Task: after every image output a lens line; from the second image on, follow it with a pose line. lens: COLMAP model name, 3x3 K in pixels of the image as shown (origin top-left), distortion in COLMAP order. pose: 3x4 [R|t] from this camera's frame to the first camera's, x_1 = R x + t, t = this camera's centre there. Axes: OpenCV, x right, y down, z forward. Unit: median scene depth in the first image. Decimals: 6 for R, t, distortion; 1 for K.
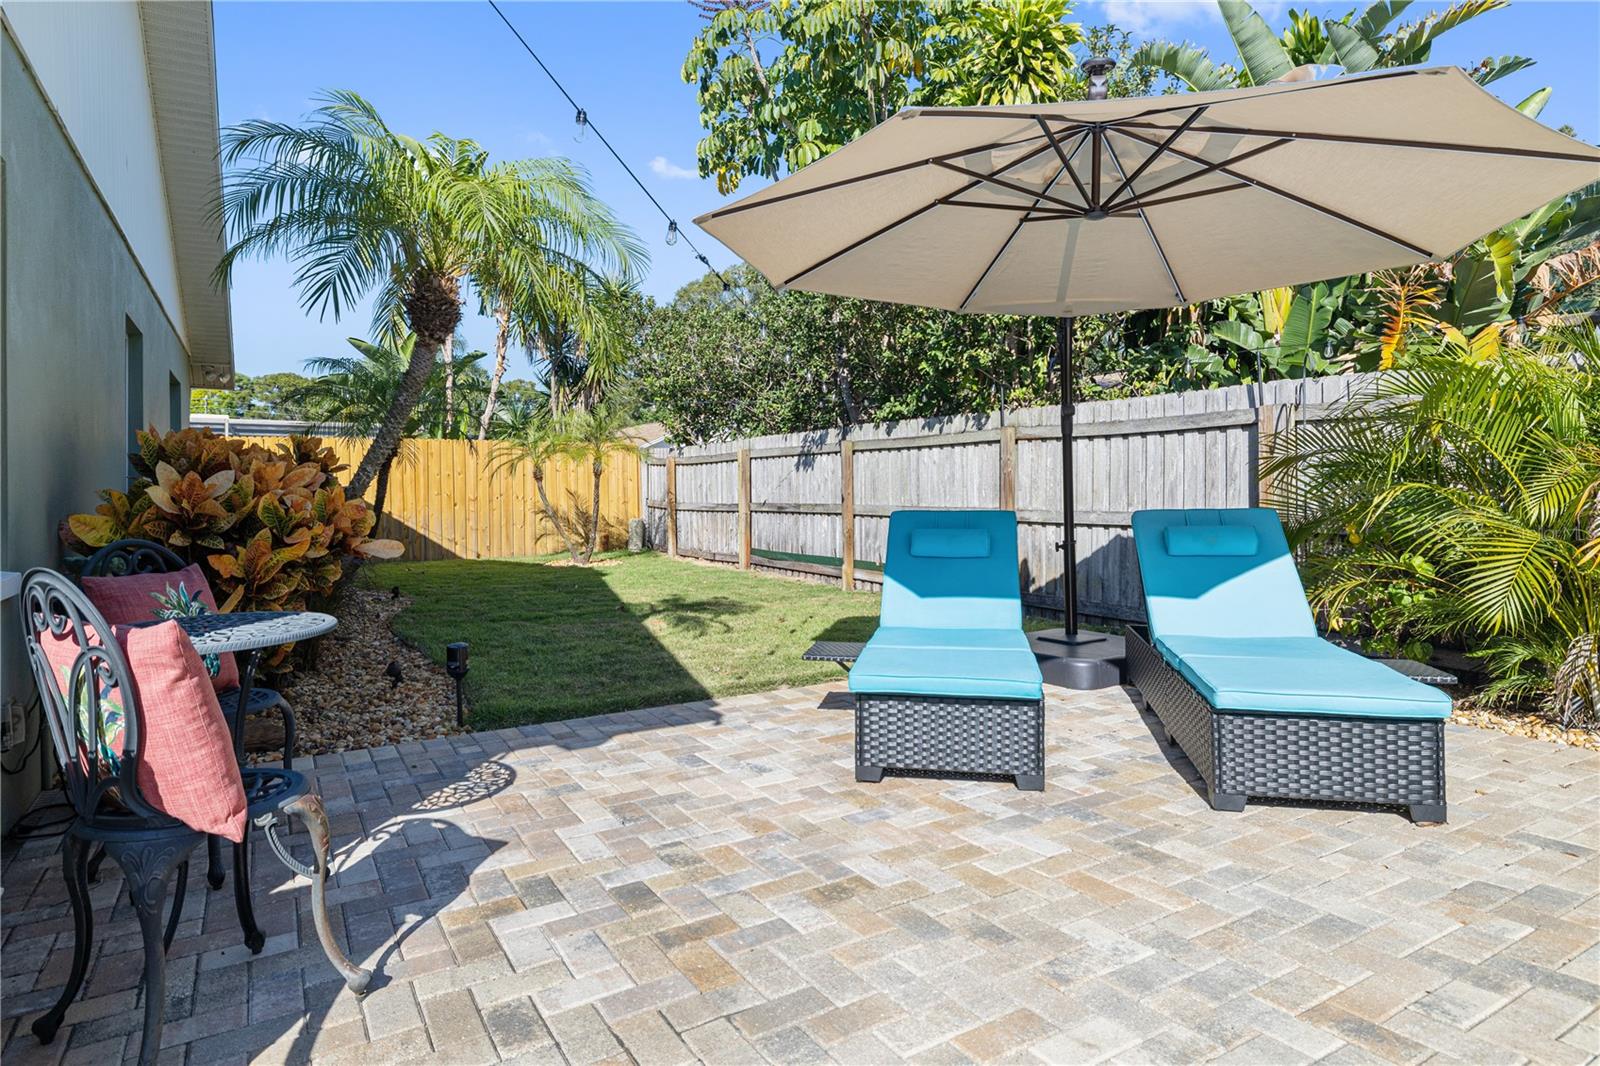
lens RADIAL K [[909.9, 0, 795.7], [0, 909.9, 494.6], [0, 0, 1]] dist [0.022468, -0.000554]
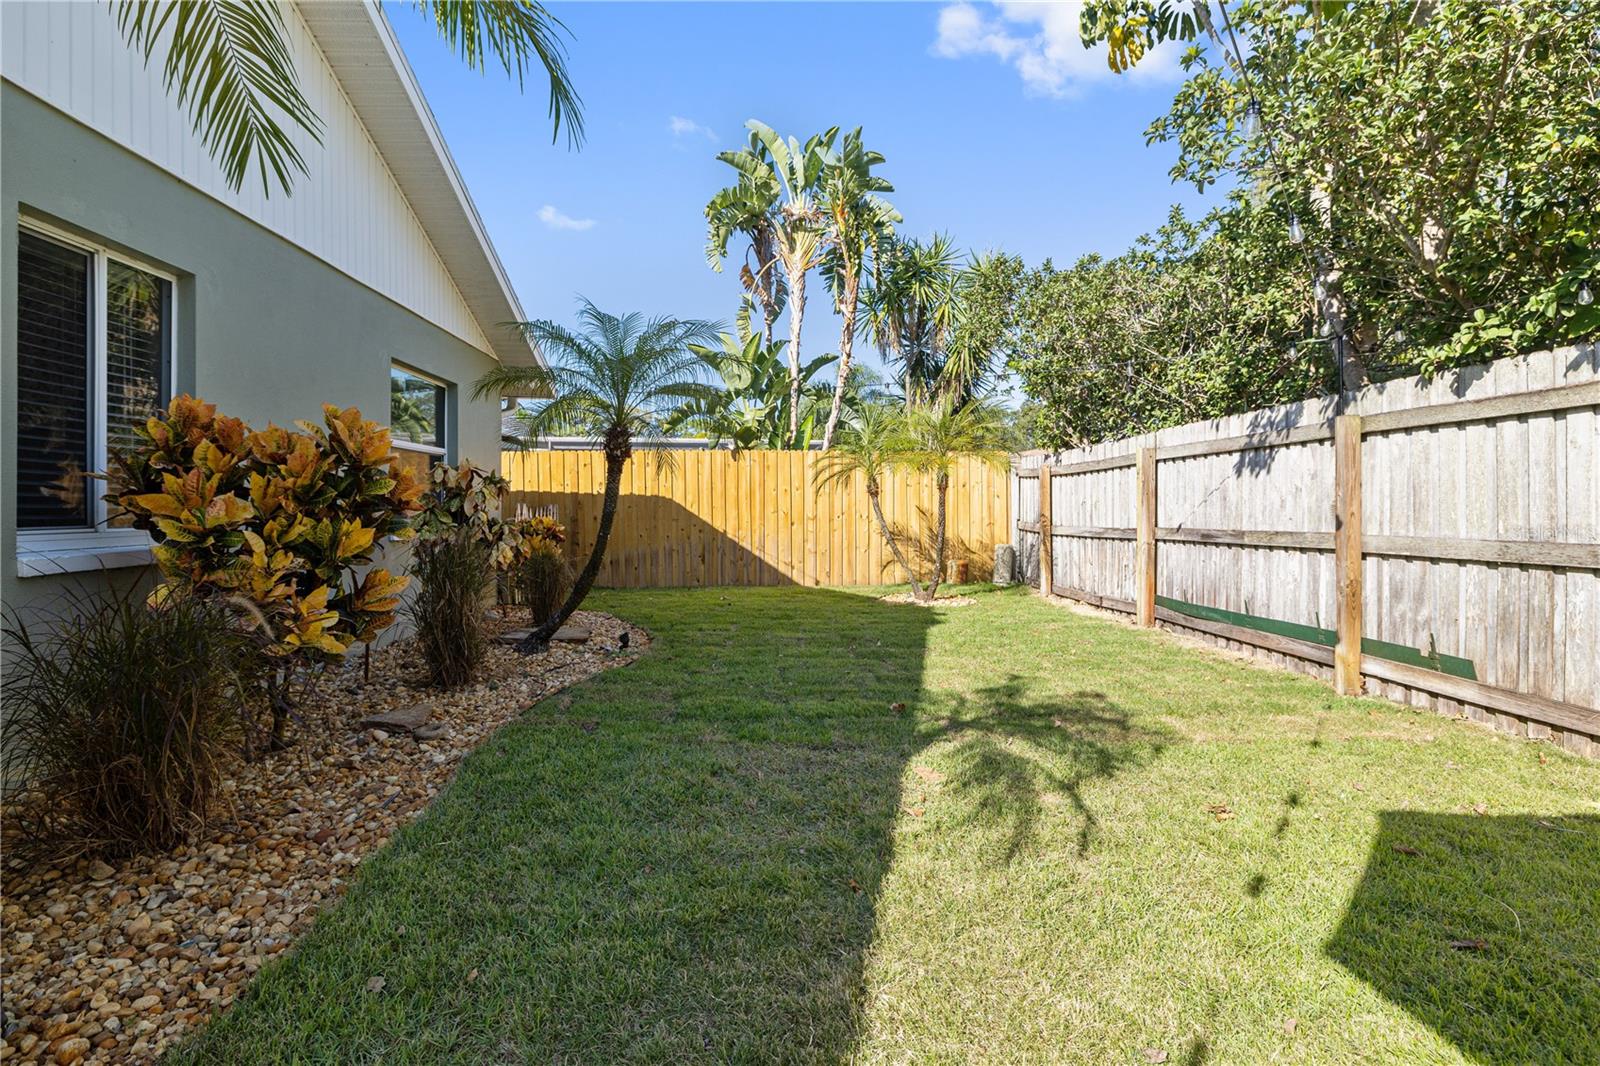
lens RADIAL K [[800.9, 0, 800.9], [0, 800.9, 514.0], [0, 0, 1]] dist [0.003332, 0.001020]
pose [[0.888271, 0.008712, -0.459236, -0.010892], [-0.009952, 0.999950, -0.000280, 0.002003], [0.459211, 0.004819, 0.888314, 0.359284]]
